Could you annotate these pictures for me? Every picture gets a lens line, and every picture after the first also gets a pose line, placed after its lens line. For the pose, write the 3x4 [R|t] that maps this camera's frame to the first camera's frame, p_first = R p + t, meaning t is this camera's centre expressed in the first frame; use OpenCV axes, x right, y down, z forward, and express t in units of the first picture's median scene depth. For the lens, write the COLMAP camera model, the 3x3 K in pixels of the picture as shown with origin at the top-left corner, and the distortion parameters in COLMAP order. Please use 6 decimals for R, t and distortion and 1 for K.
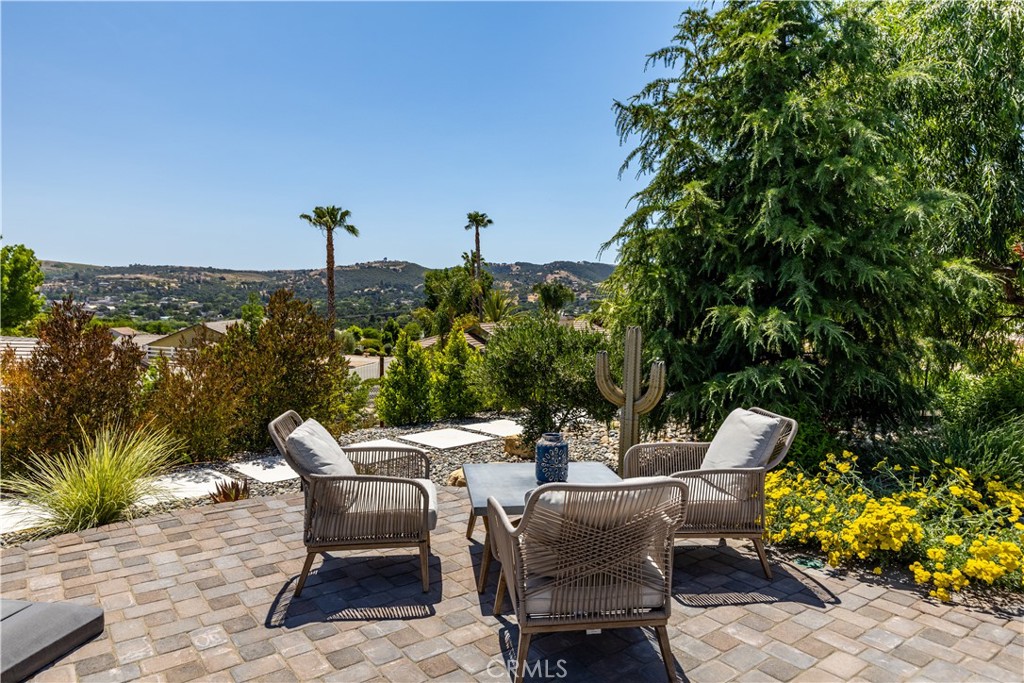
lens RADIAL K [[667.1, 0, 512.0], [0, 667.1, 341.5], [0, 0, 1]] dist [0.003984, 0.001296]
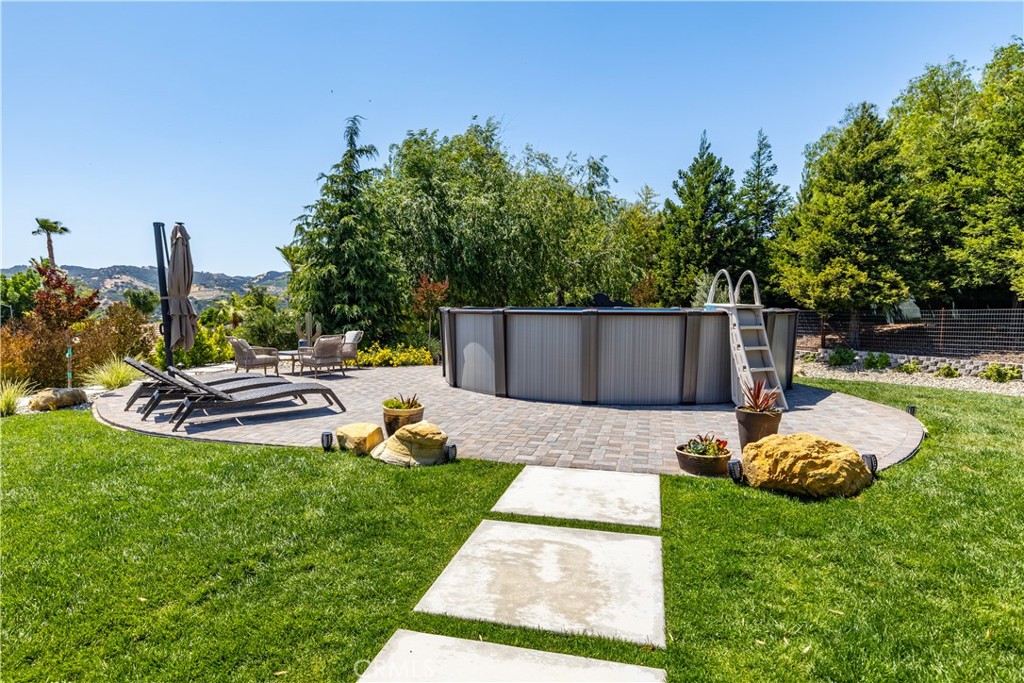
lens RADIAL K [[611.4, 0, 512.0], [0, 611.4, 341.5], [0, 0, 1]] dist [-0.001174, -0.000032]
pose [[0.793111, -0.050332, 0.606994, -0.747940], [0.050288, 0.998588, 0.017095, 0.106450], [-0.606998, 0.016966, 0.794522, -1.672539]]
